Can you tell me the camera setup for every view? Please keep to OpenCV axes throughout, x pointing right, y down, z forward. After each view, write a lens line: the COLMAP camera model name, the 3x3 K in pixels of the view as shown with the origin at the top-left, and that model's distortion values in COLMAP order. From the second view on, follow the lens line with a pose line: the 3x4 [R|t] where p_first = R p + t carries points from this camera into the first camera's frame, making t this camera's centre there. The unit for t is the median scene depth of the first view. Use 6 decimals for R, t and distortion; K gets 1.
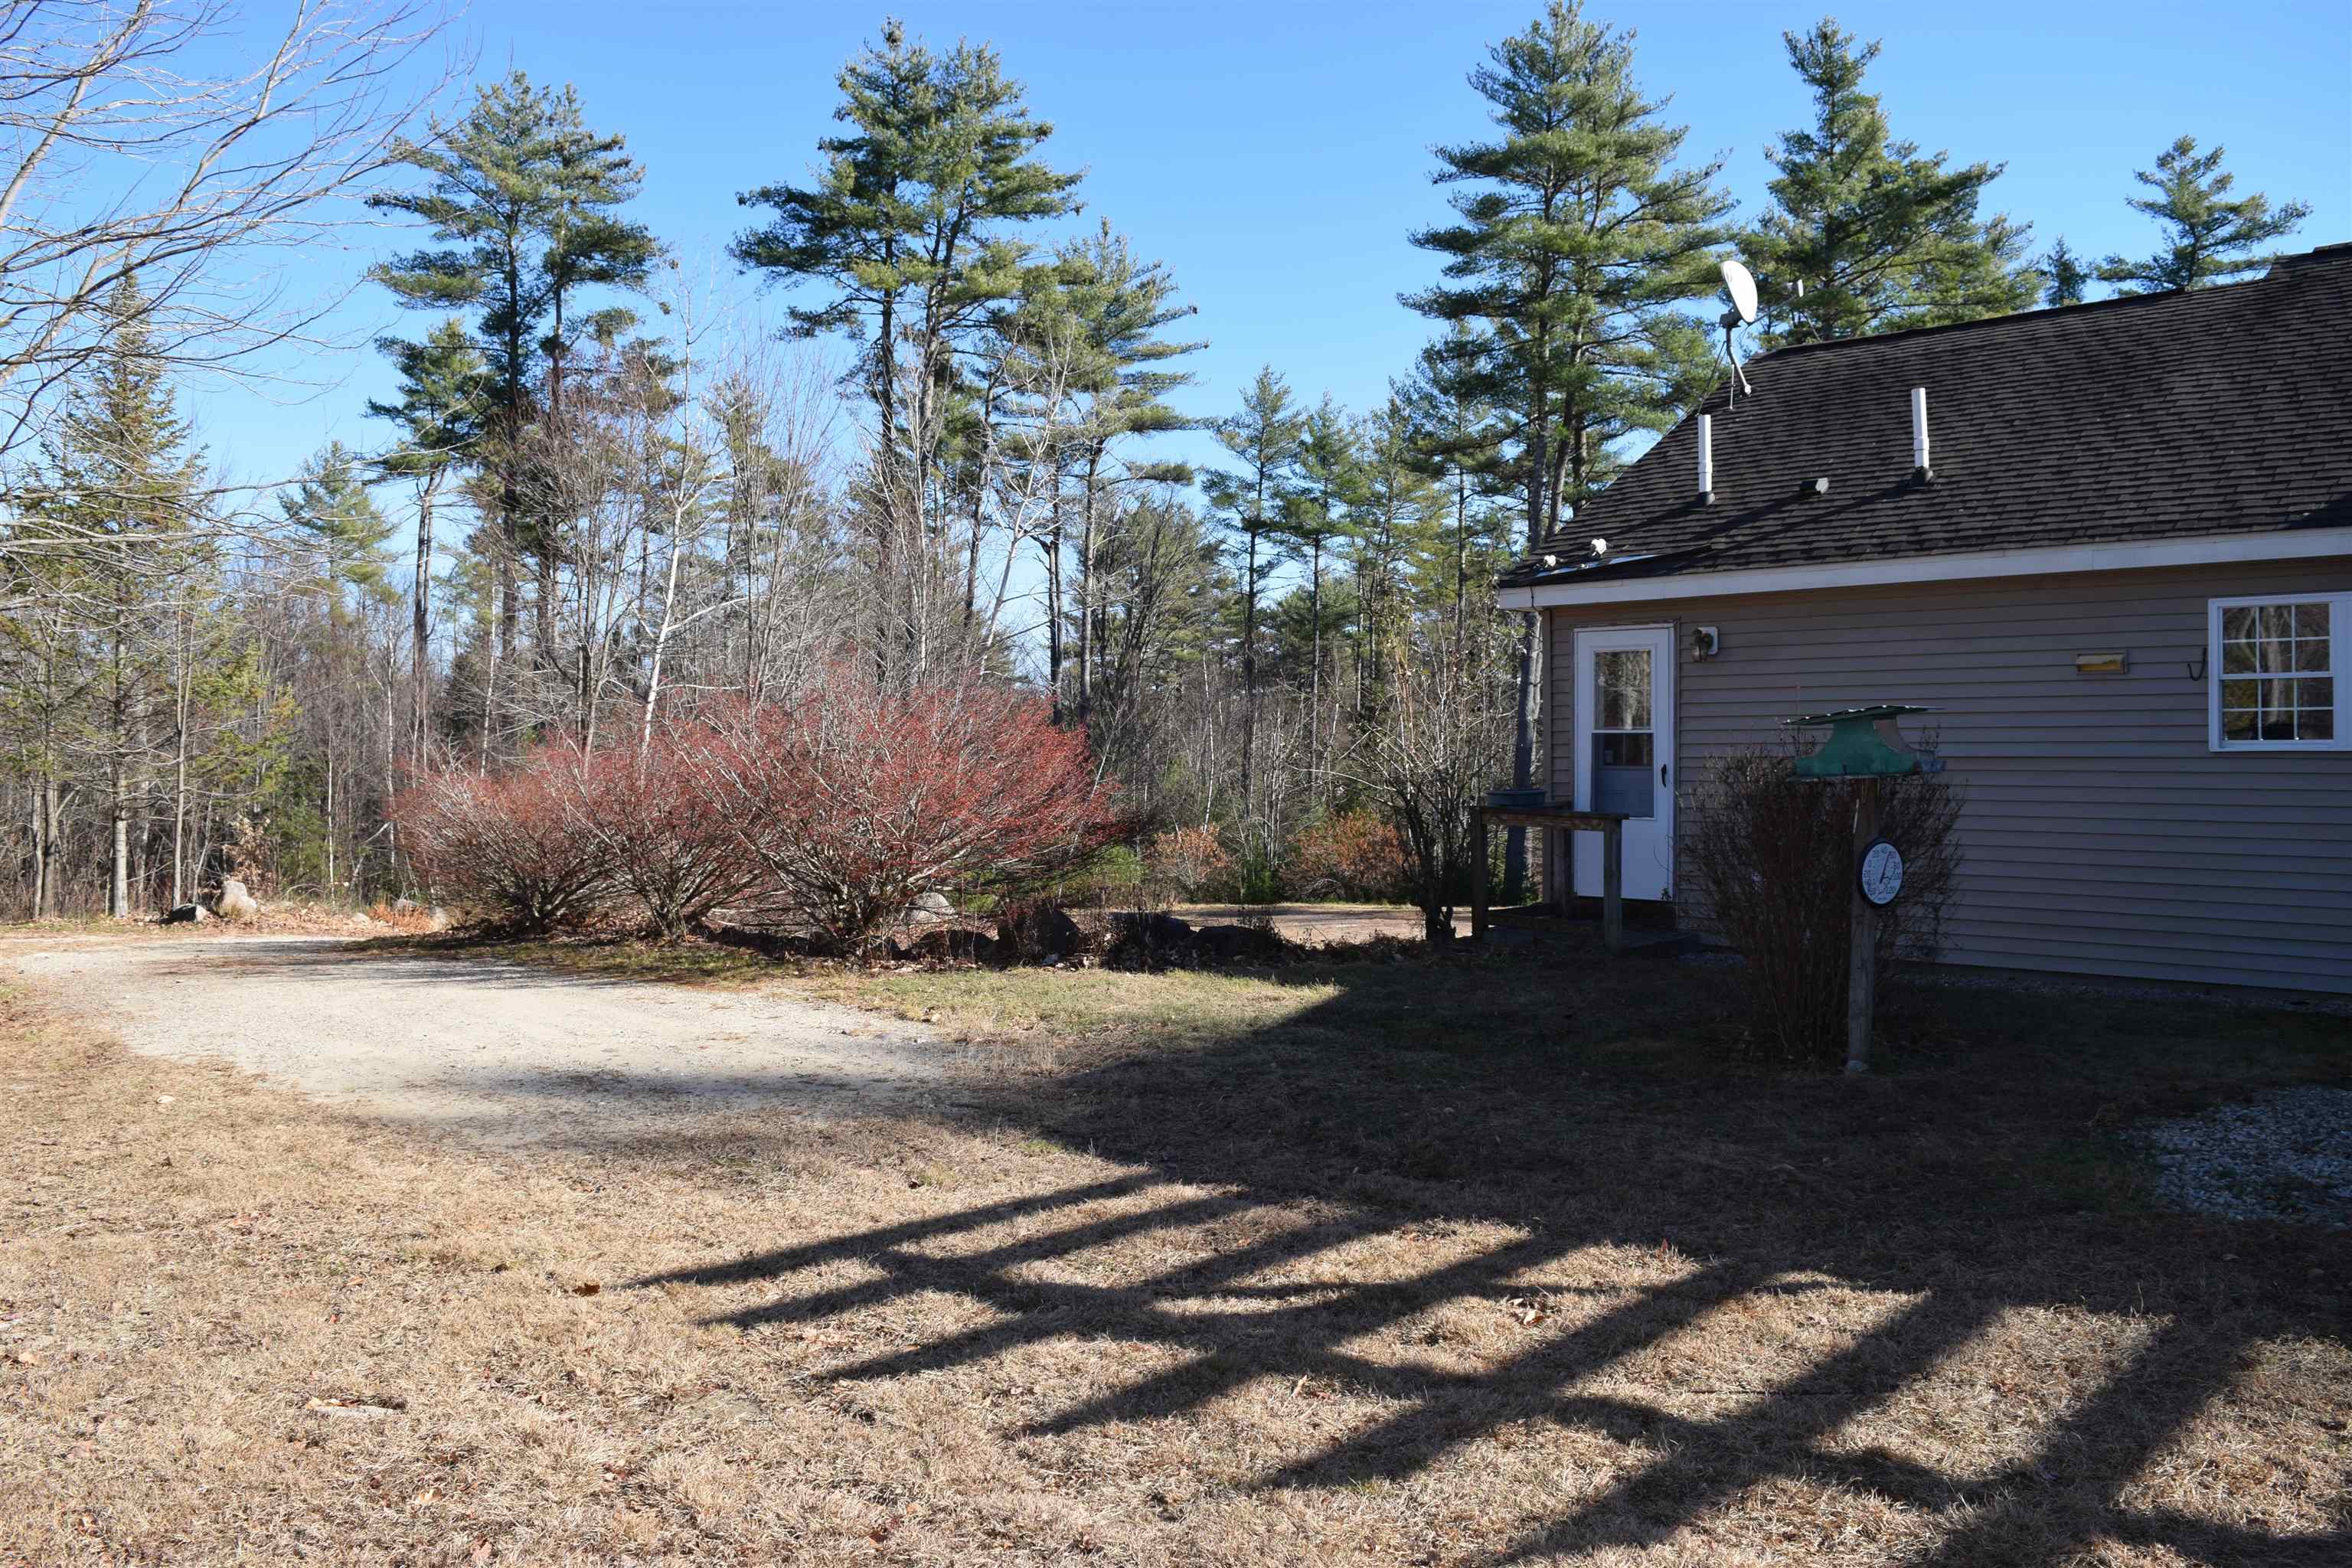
lens RADIAL K [[1873.0, 0, 1173.1], [0, 1873.0, 782.1], [0, 0, 1]] dist [-0.070483, -0.003879]
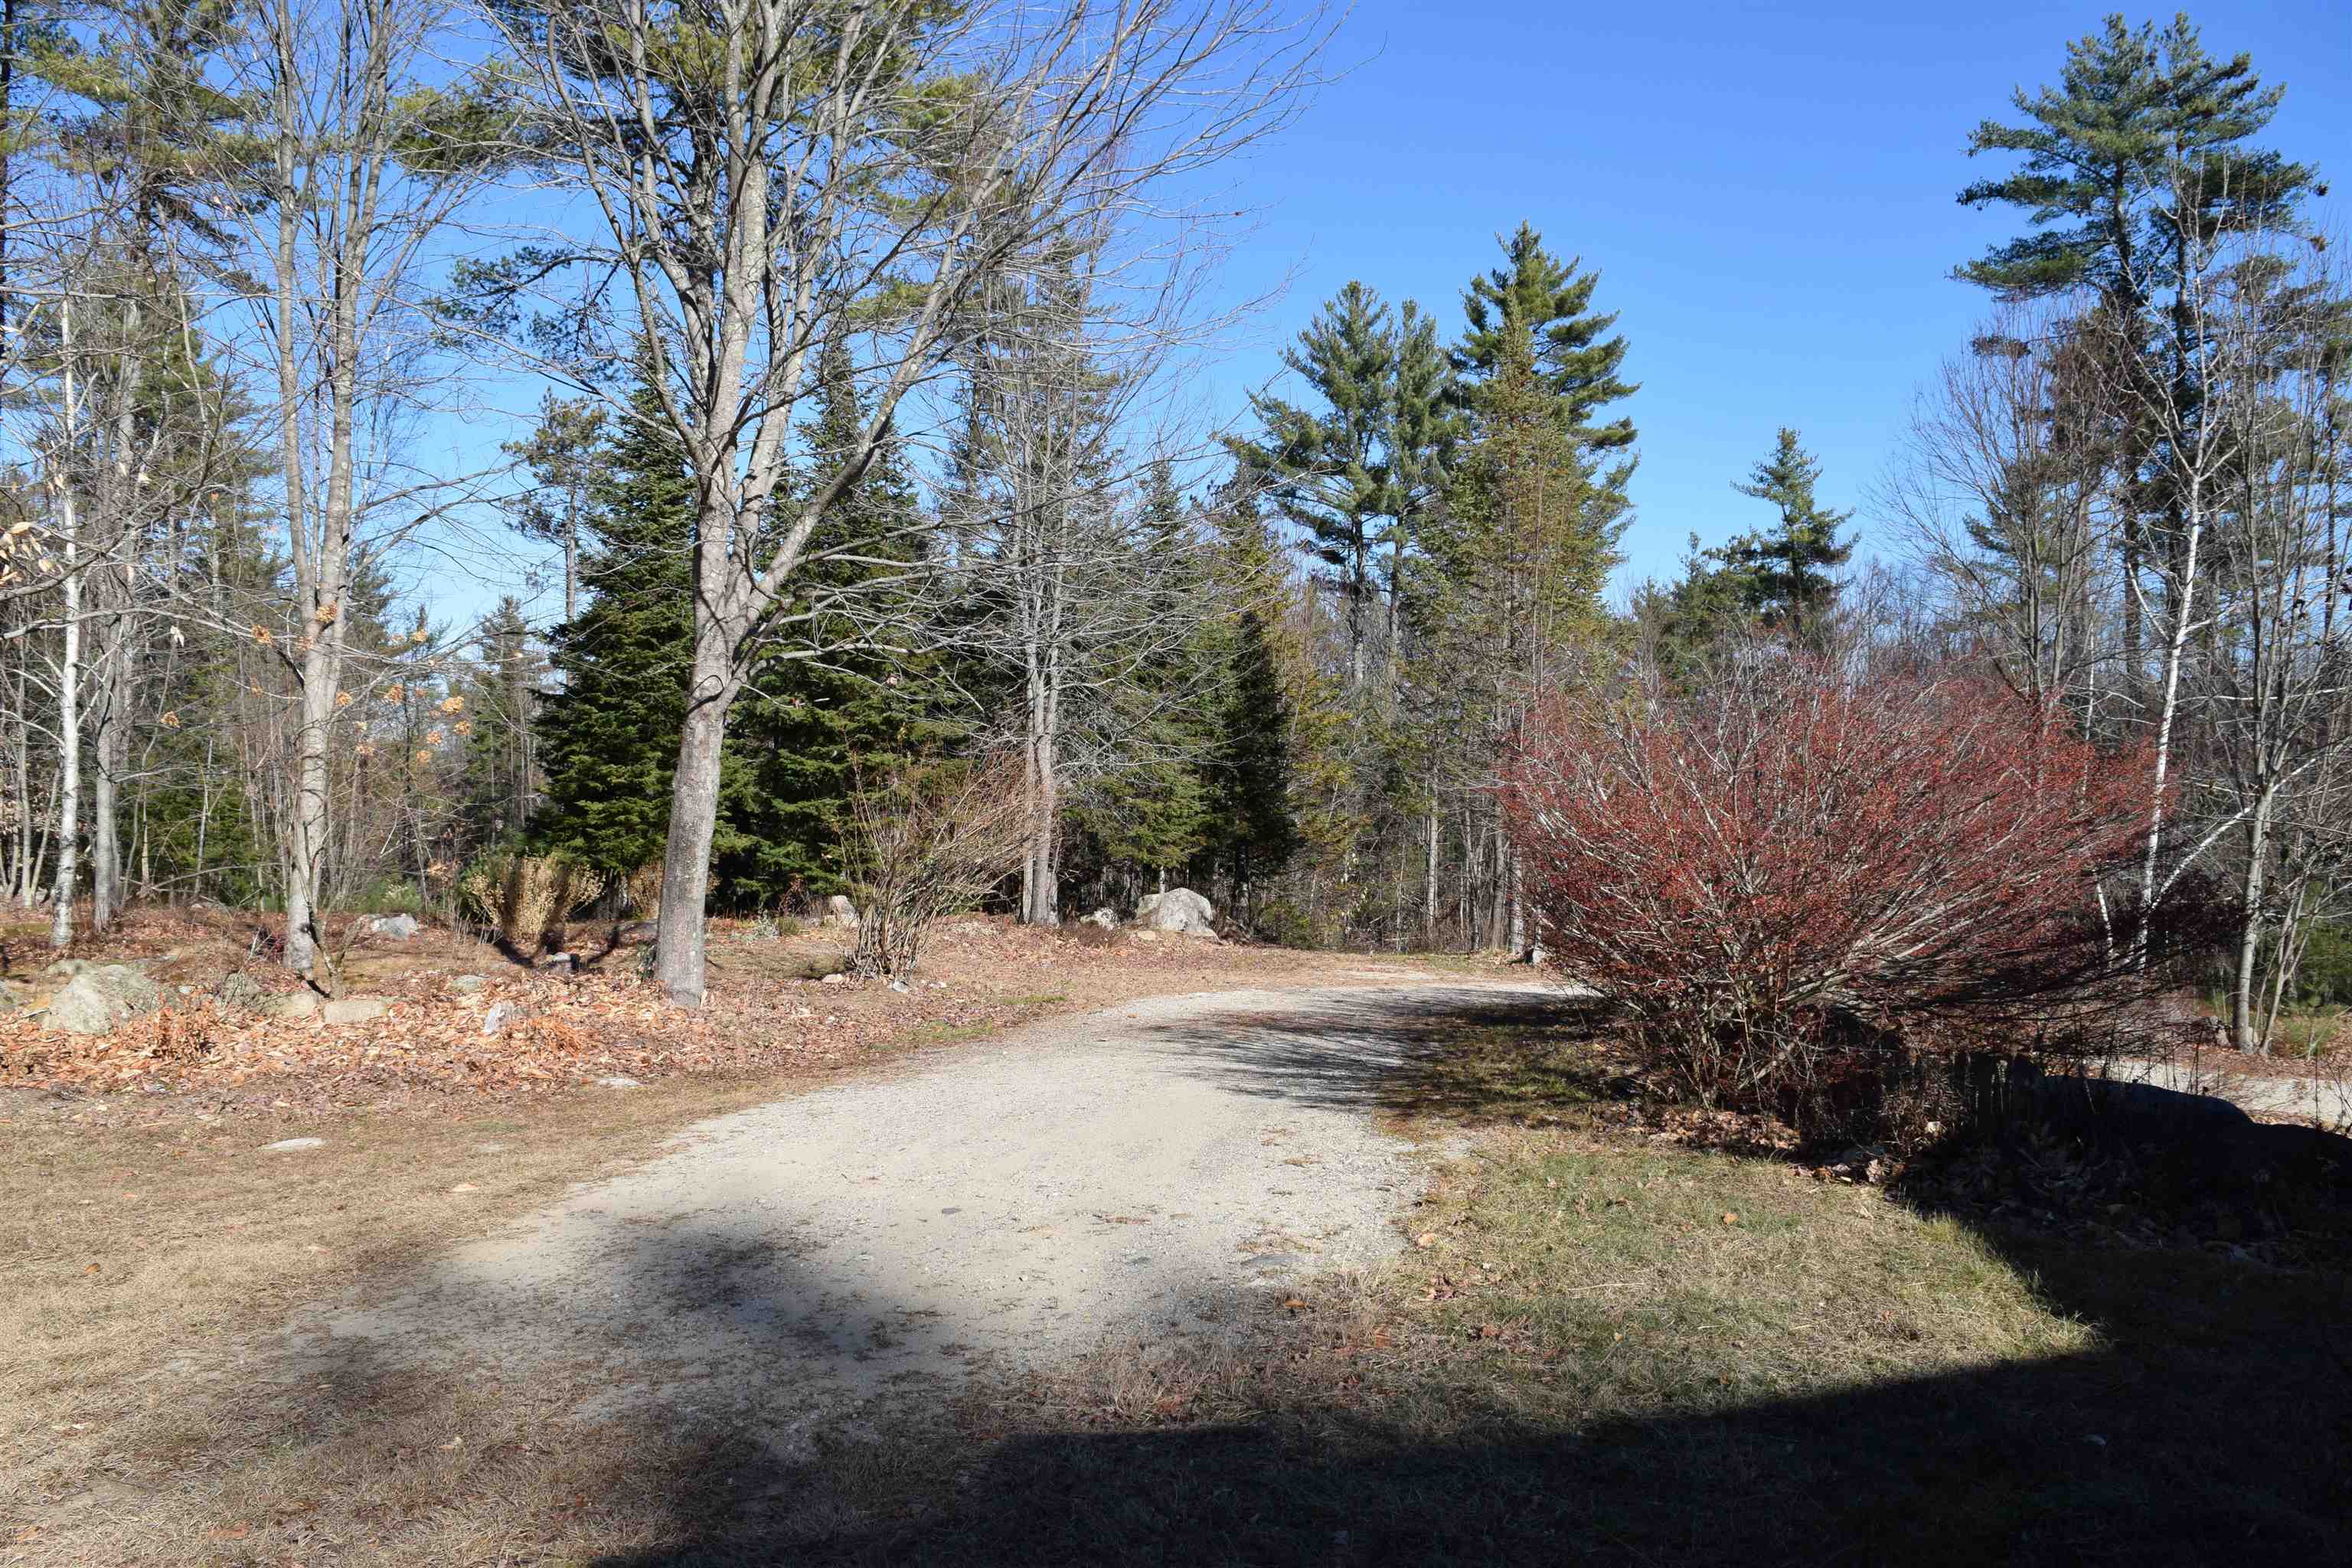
lens RADIAL K [[1873.0, 0, 1176.2], [0, 1873.0, 788.2], [0, 0, 1]] dist [-0.070483, -0.003879]
pose [[0.609146, -0.014607, -0.792924, 0.057711], [0.005708, 0.999885, -0.014035, -0.002638], [0.793038, 0.004023, 0.609159, 0.105141]]
